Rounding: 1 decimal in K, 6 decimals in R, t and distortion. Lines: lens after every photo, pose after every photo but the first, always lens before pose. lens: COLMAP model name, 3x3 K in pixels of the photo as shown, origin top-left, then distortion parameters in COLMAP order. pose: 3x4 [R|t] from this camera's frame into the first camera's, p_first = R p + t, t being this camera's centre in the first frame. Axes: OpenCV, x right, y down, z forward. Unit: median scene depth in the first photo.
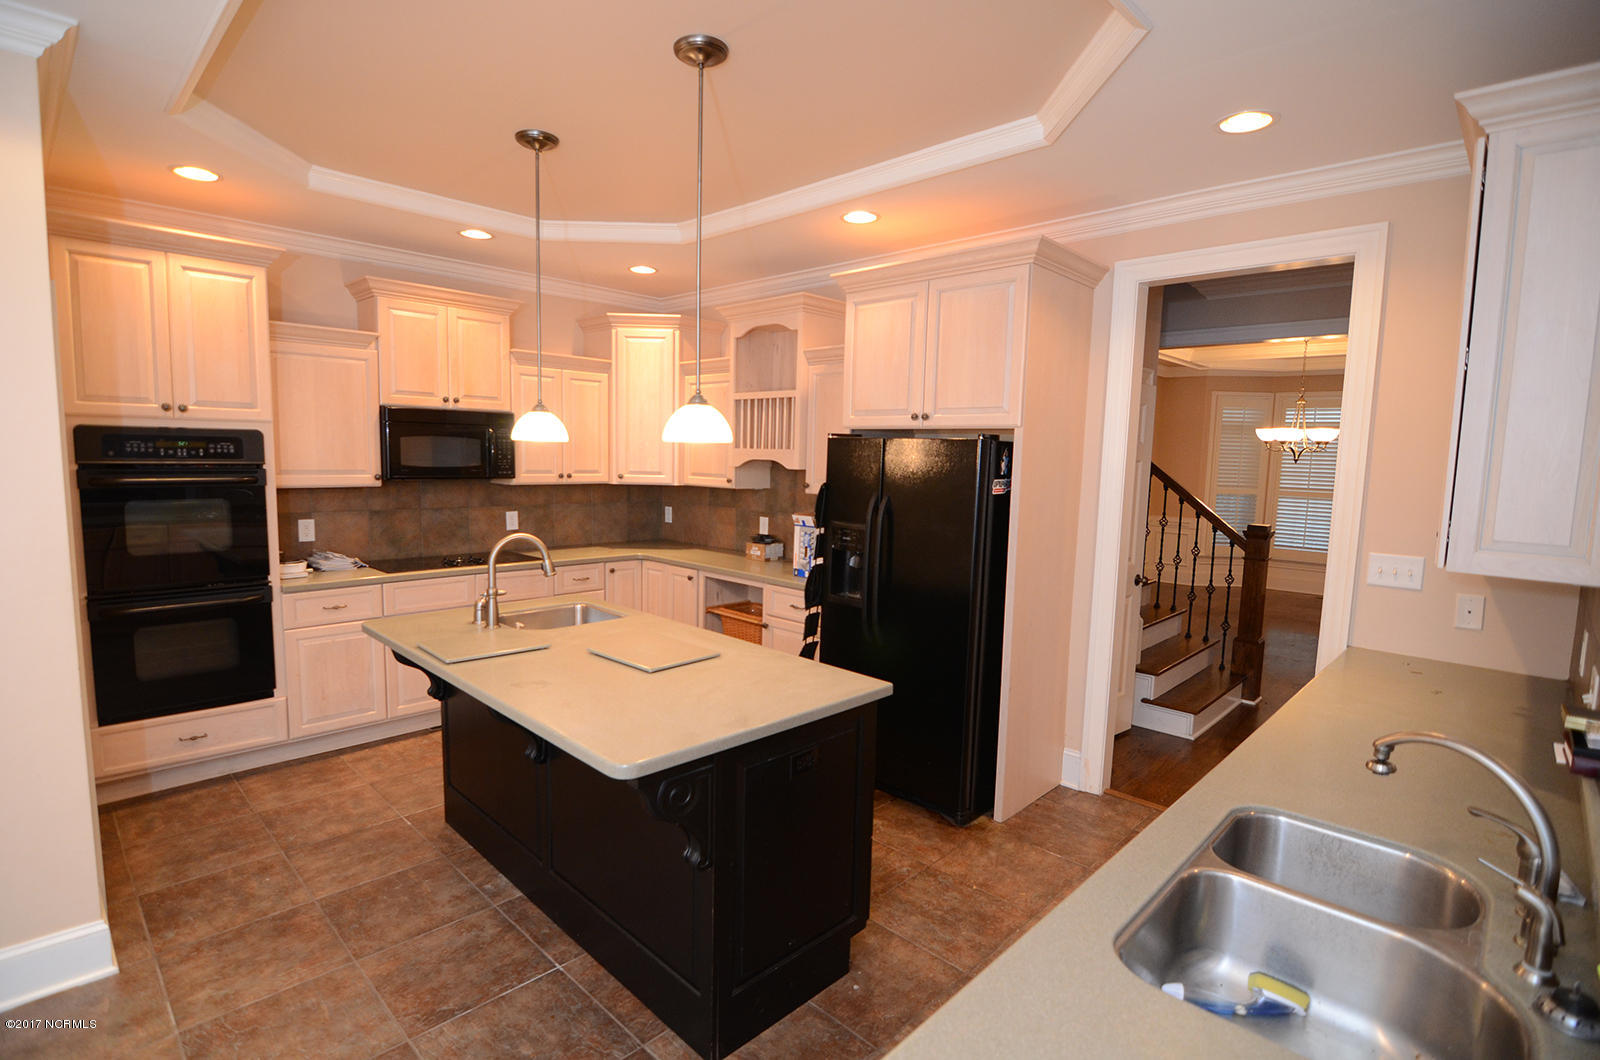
lens RADIAL K [[777.9, 0, 802.3], [0, 777.9, 536.7], [0, 0, 1]] dist [-0.005885, -0.000502]
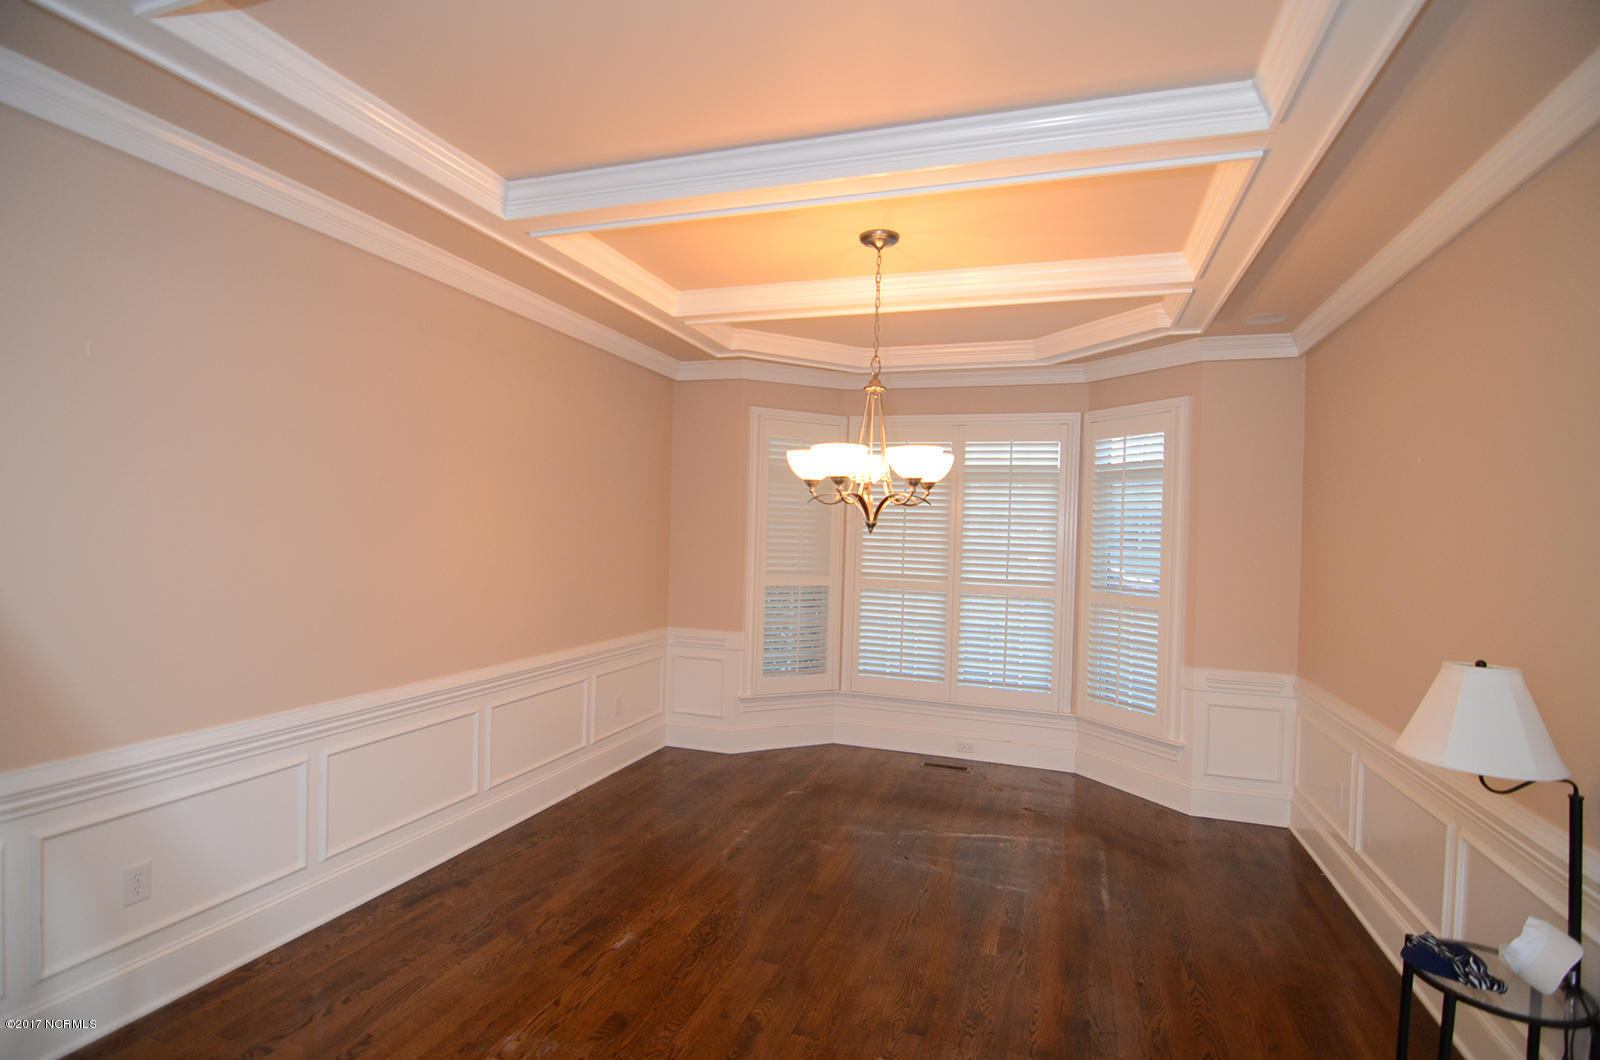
lens RADIAL K [[777.9, 0, 802.3], [0, 777.9, 533.3], [0, 0, 1]] dist [-0.005885, -0.000502]
pose [[0.903767, 0.000891, 0.428025, 0.215256], [0.039490, 0.995559, -0.085454, -0.030196], [-0.426200, 0.094133, 0.899718, 0.324602]]
